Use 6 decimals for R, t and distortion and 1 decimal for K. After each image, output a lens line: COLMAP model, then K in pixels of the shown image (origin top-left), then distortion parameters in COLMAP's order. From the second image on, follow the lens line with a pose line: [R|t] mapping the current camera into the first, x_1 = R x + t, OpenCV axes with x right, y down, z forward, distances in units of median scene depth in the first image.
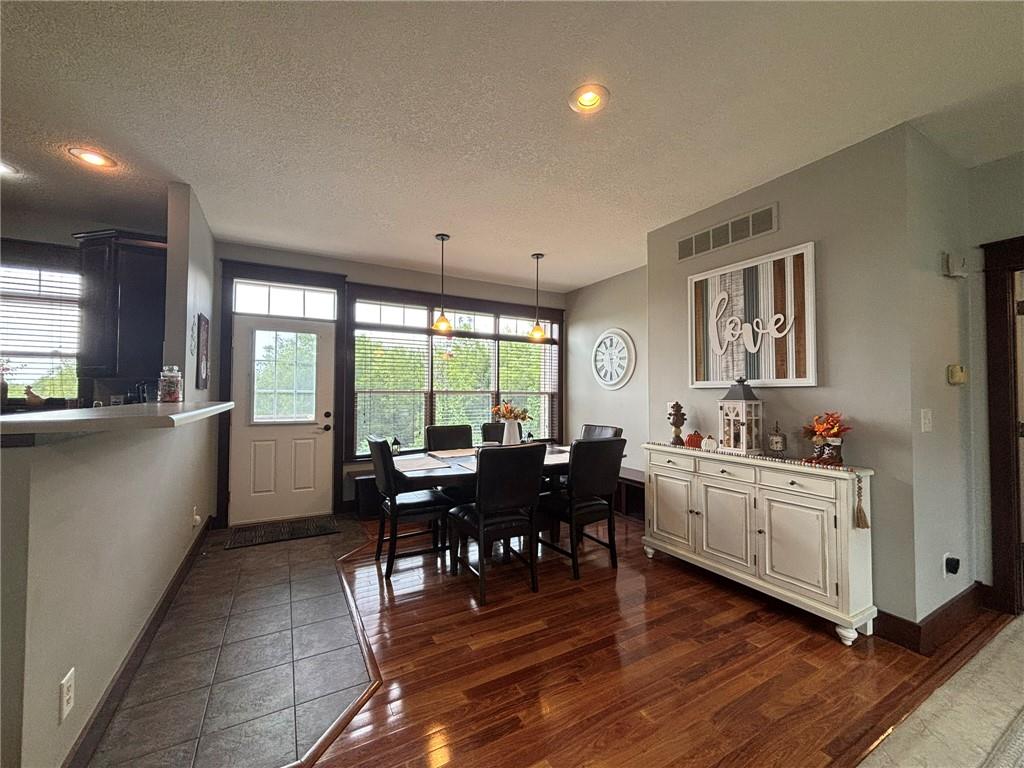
lens RADIAL K [[412.6, 0, 511.7], [0, 412.6, 383.0], [0, 0, 1]] dist [-0.002092, -0.000076]
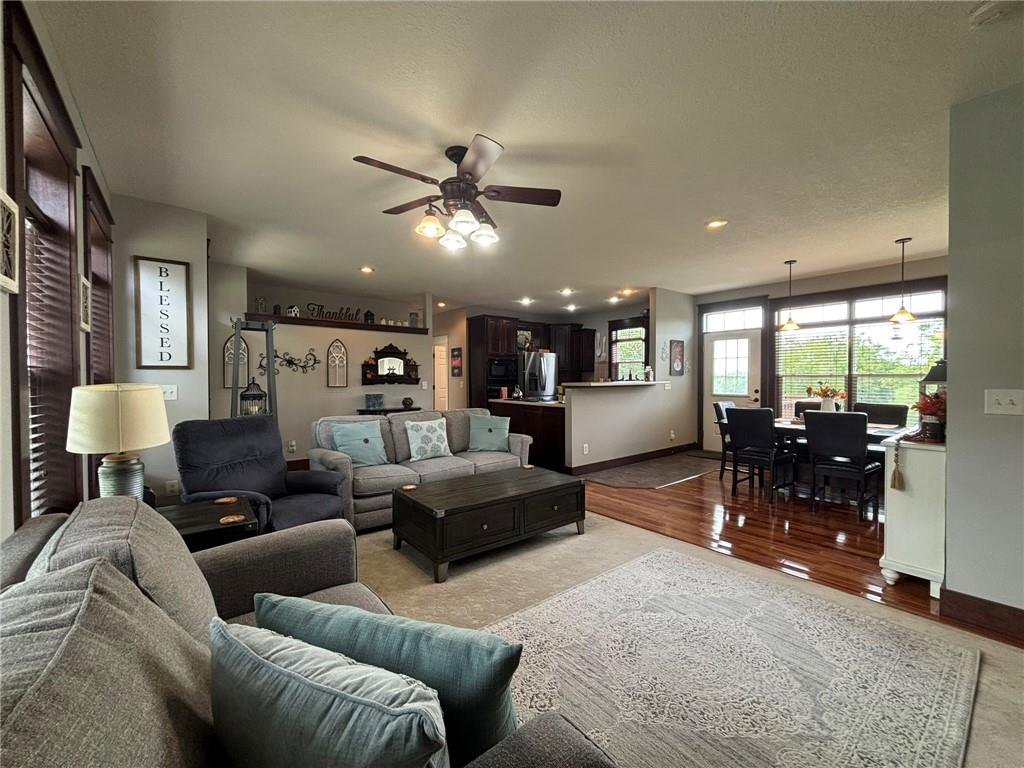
lens RADIAL K [[412.6, 0, 510.2], [0, 412.6, 383.0], [0, 0, 1]] dist [-0.002092, -0.000076]
pose [[0.167945, 0.008490, -0.985760, 0.874265], [0.025079, 0.999602, 0.012882, 0.004693], [0.985477, -0.026885, 0.167665, -0.129439]]
